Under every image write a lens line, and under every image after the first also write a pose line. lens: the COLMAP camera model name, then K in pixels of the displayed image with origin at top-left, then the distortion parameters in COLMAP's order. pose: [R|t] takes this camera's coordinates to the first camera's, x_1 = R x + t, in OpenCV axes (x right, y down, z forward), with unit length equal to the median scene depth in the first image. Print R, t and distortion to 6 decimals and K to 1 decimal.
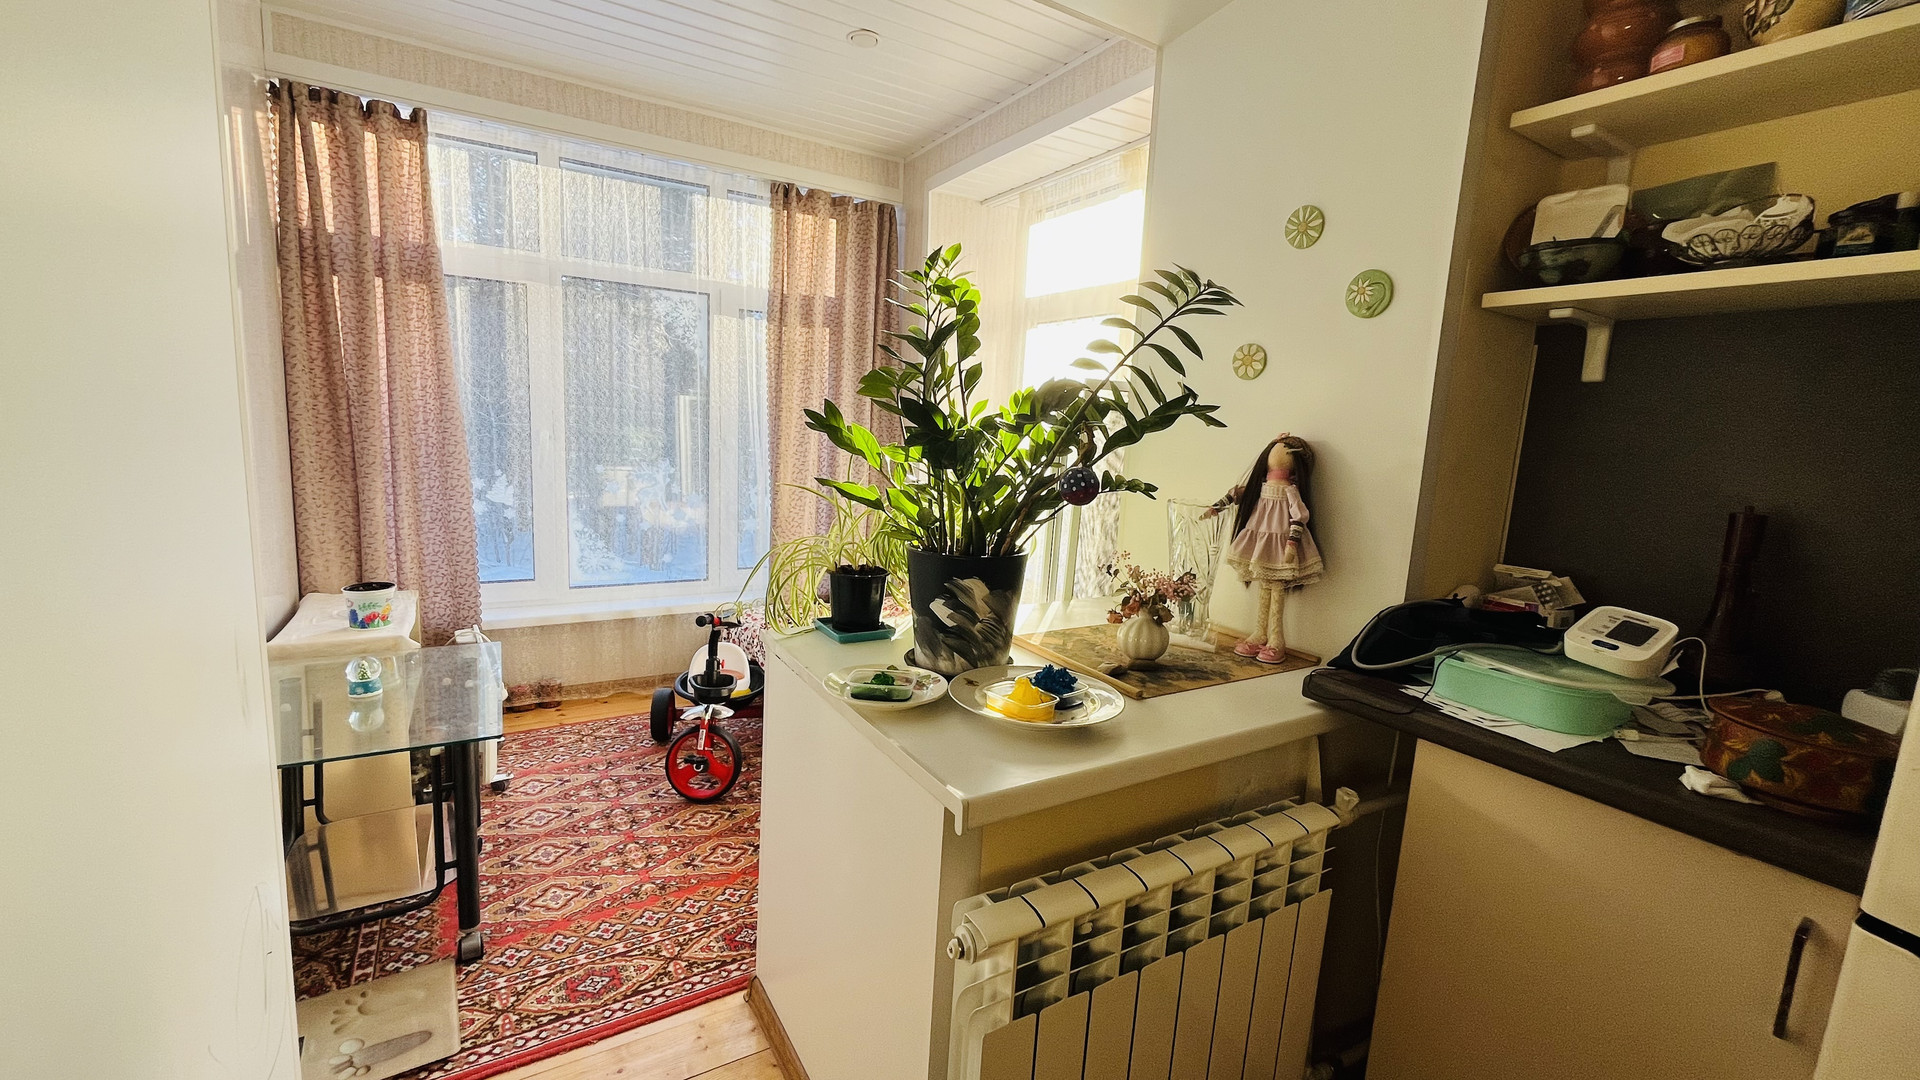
lens RADIAL K [[773.6, 0, 947.3], [0, 773.6, 534.1], [0, 0, 1]] dist [-0.002761, -0.000127]
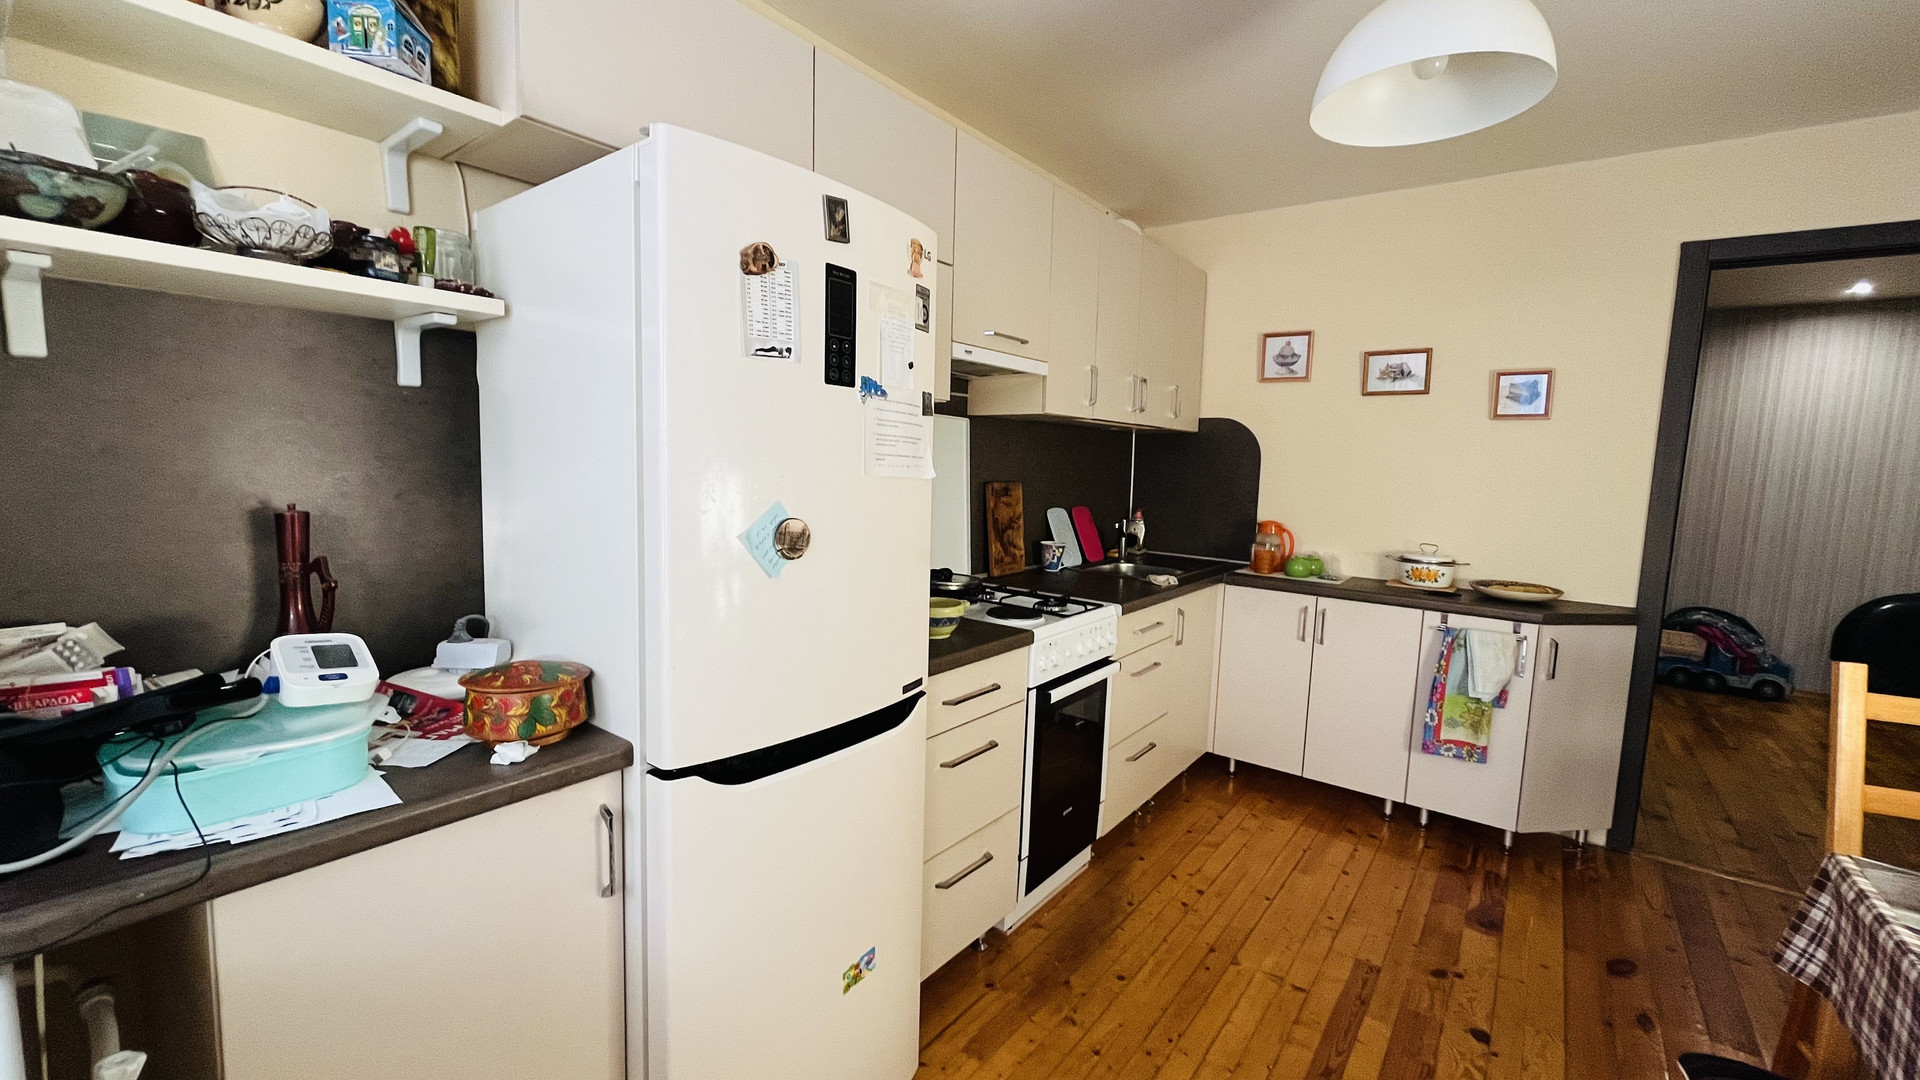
lens RADIAL K [[773.6, 0, 953.2], [0, 773.6, 536.1], [0, 0, 1]] dist [-0.002761, -0.000127]
pose [[-0.362282, -0.156105, 0.918903, -0.076894], [0.083661, 0.976450, 0.198864, -0.048969], [-0.928306, 0.148921, -0.340691, 0.218710]]
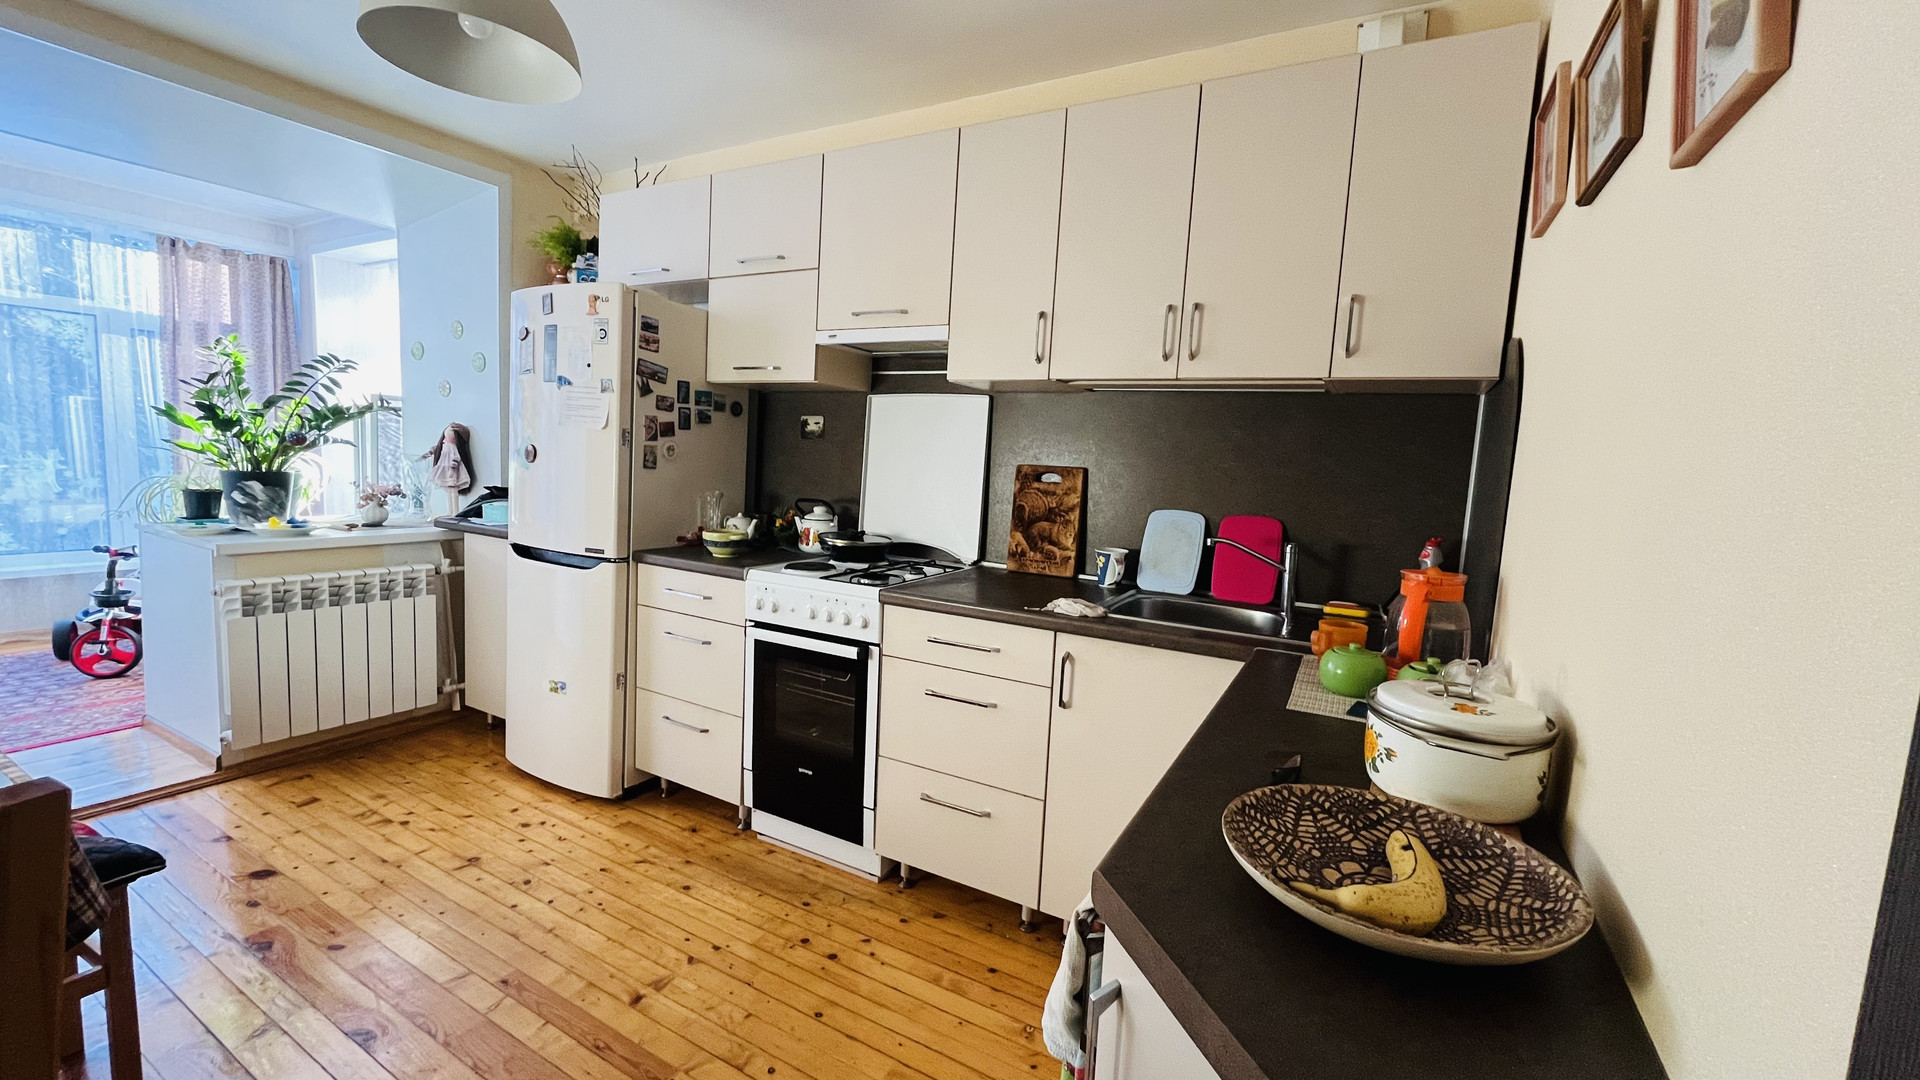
lens RADIAL K [[773.6, 0, 949.4], [0, 773.6, 537.0], [0, 0, 1]] dist [-0.002761, -0.000127]
pose [[0.871138, -0.059212, 0.487456, 0.289071], [0.064977, 0.997874, 0.005091, 0.141383], [-0.486721, 0.027238, 0.873133, -0.815094]]
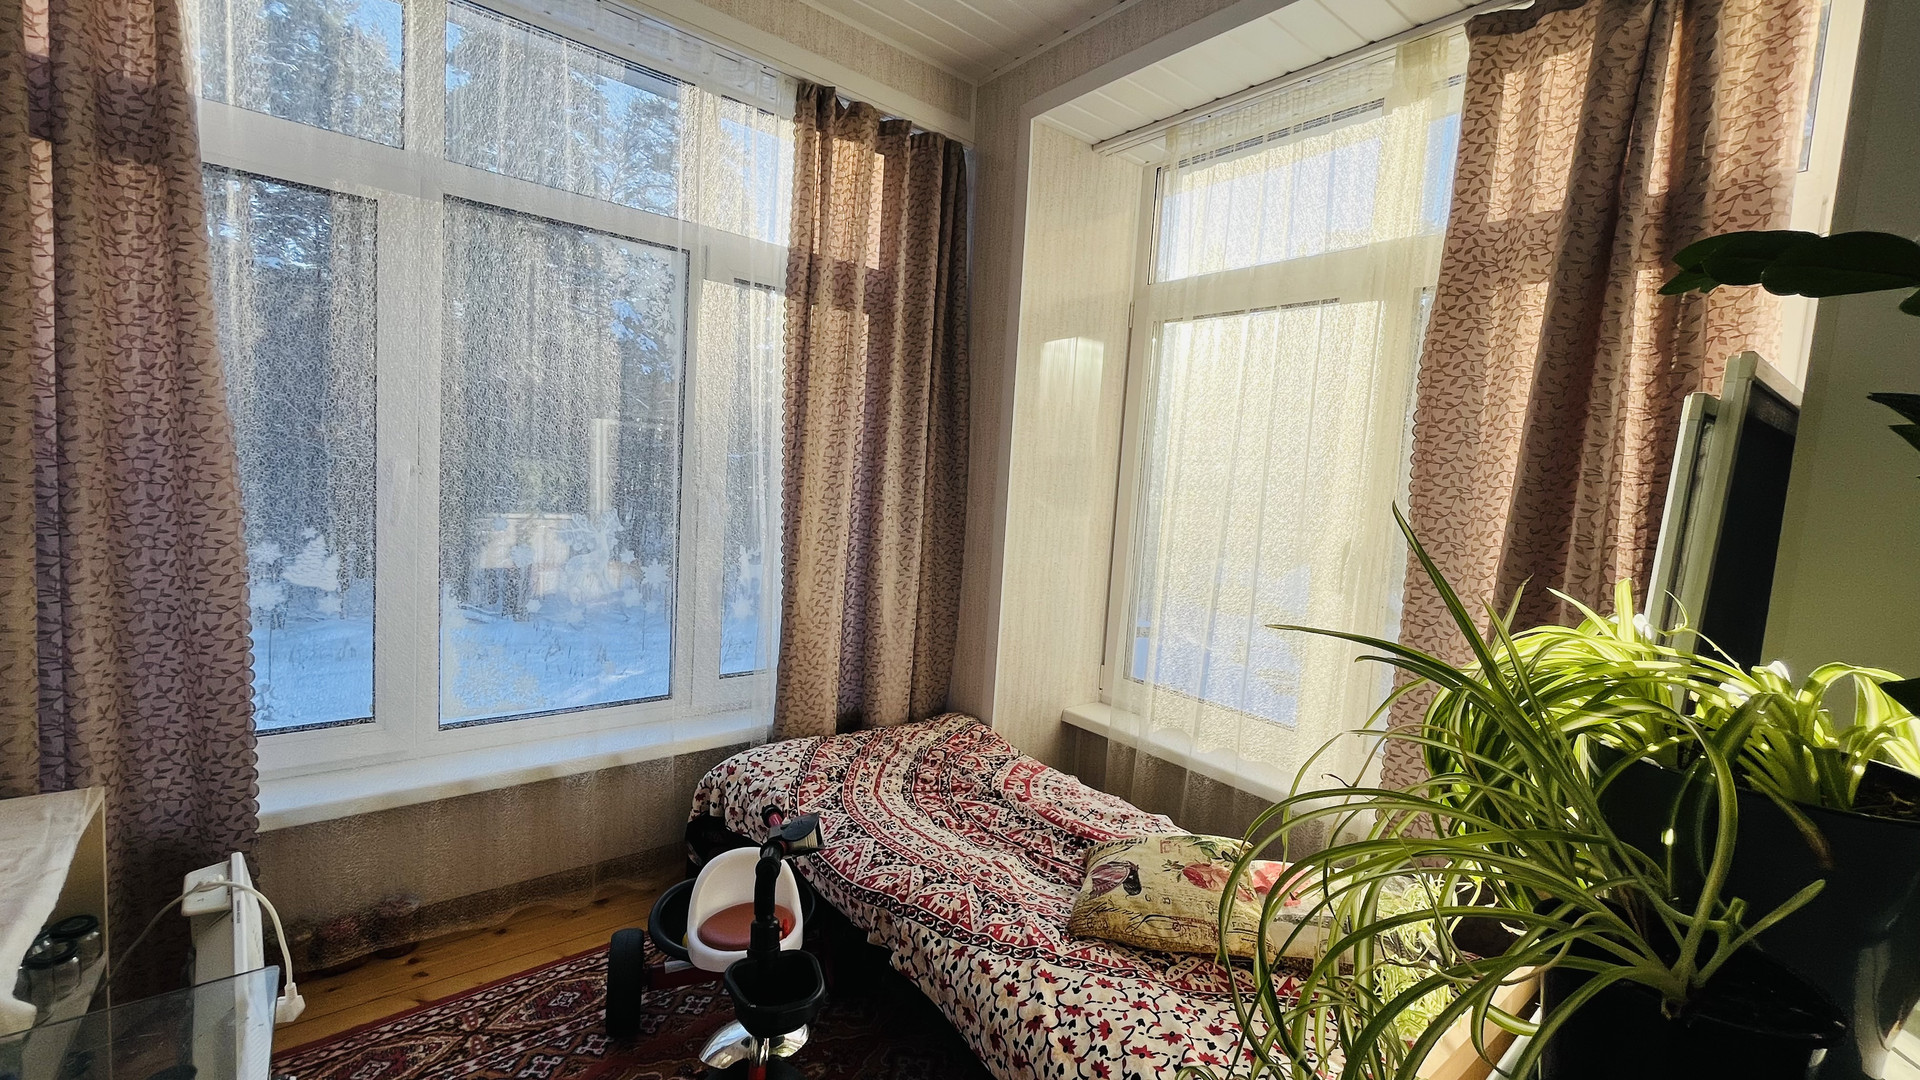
lens RADIAL K [[773.6, 0, 948.5], [0, 773.6, 533.4], [0, 0, 1]] dist [-0.002761, -0.000127]
pose [[0.988846, 0.000982, 0.148936, -0.210960], [0.007632, 0.998330, -0.057258, -0.044257], [-0.148743, 0.057756, 0.987188, 0.387860]]
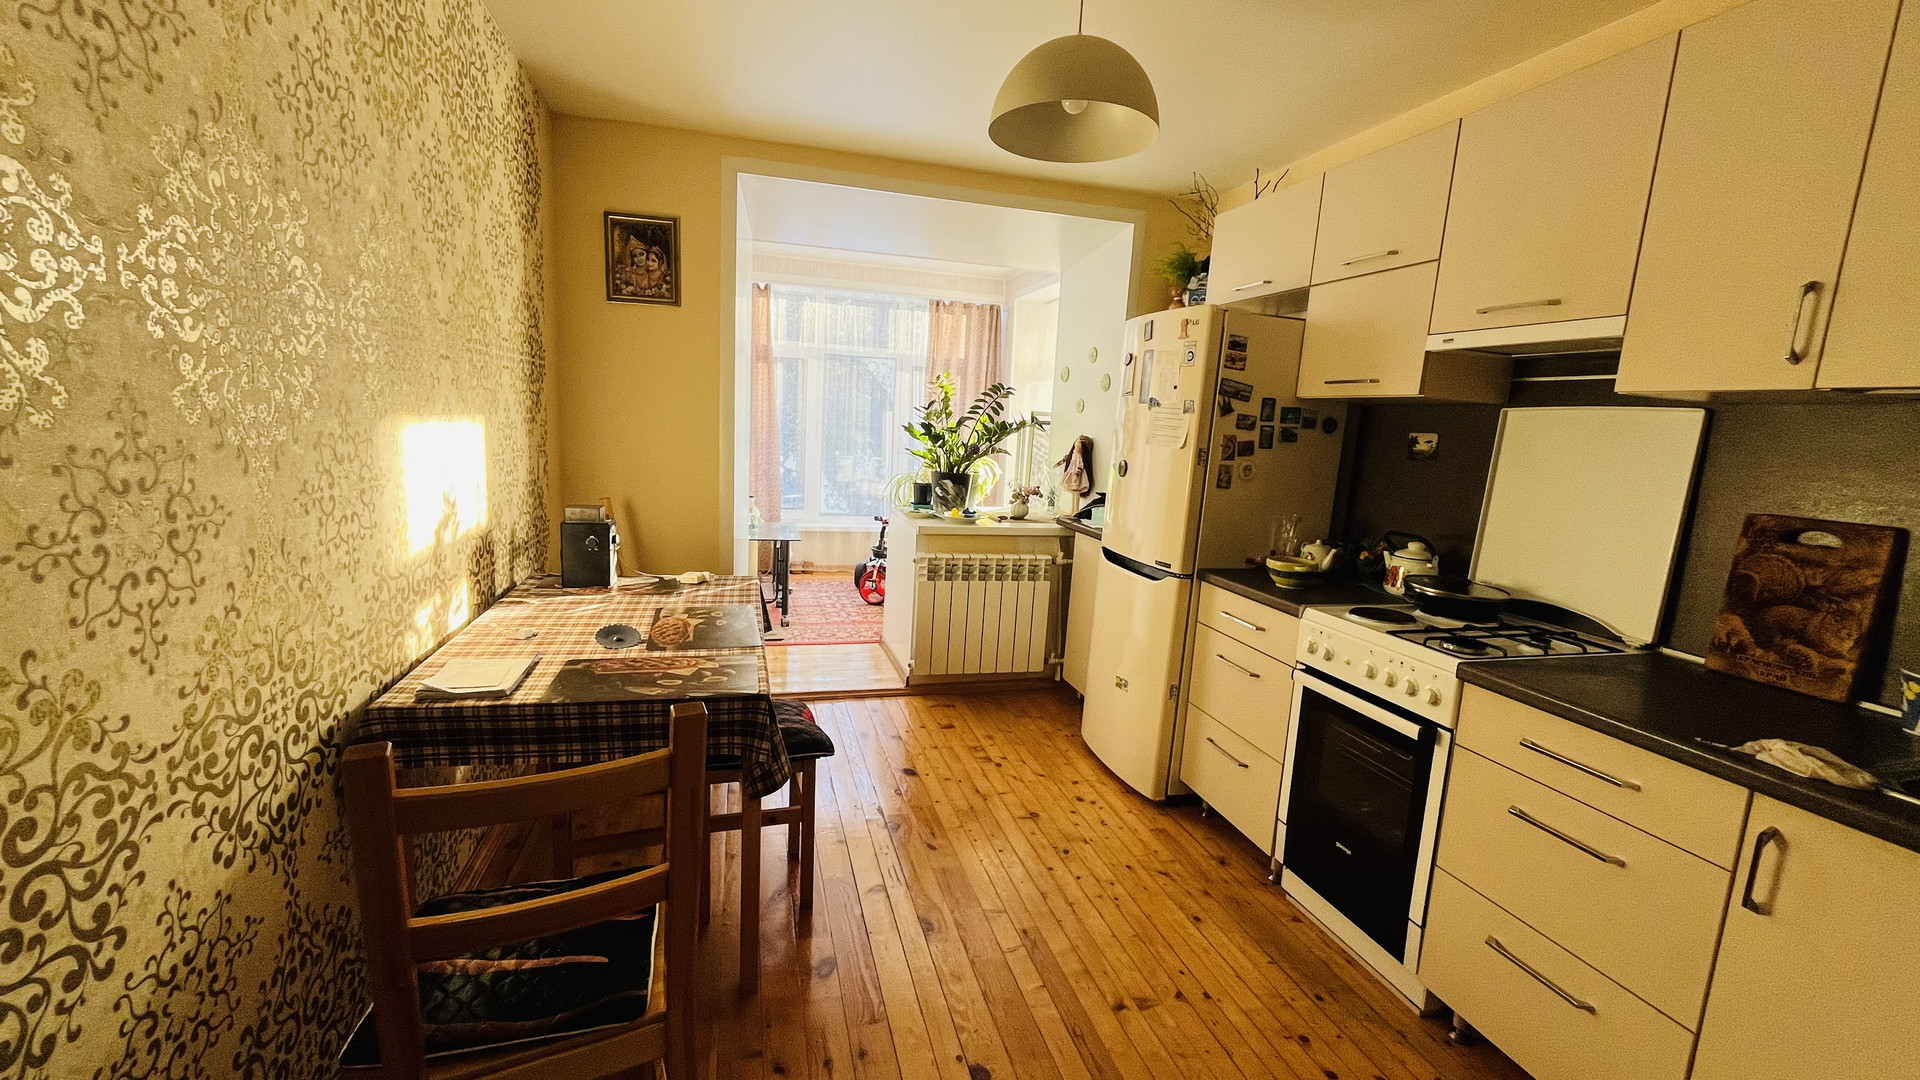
lens RADIAL K [[773.6, 0, 951.2], [0, 773.6, 535.7], [0, 0, 1]] dist [-0.002761, -0.000127]
pose [[0.962082, 0.043569, -0.269259, 0.364590], [-0.045353, 0.998971, -0.000406, 0.114840], [0.268965, 0.012602, 0.963068, -0.806527]]
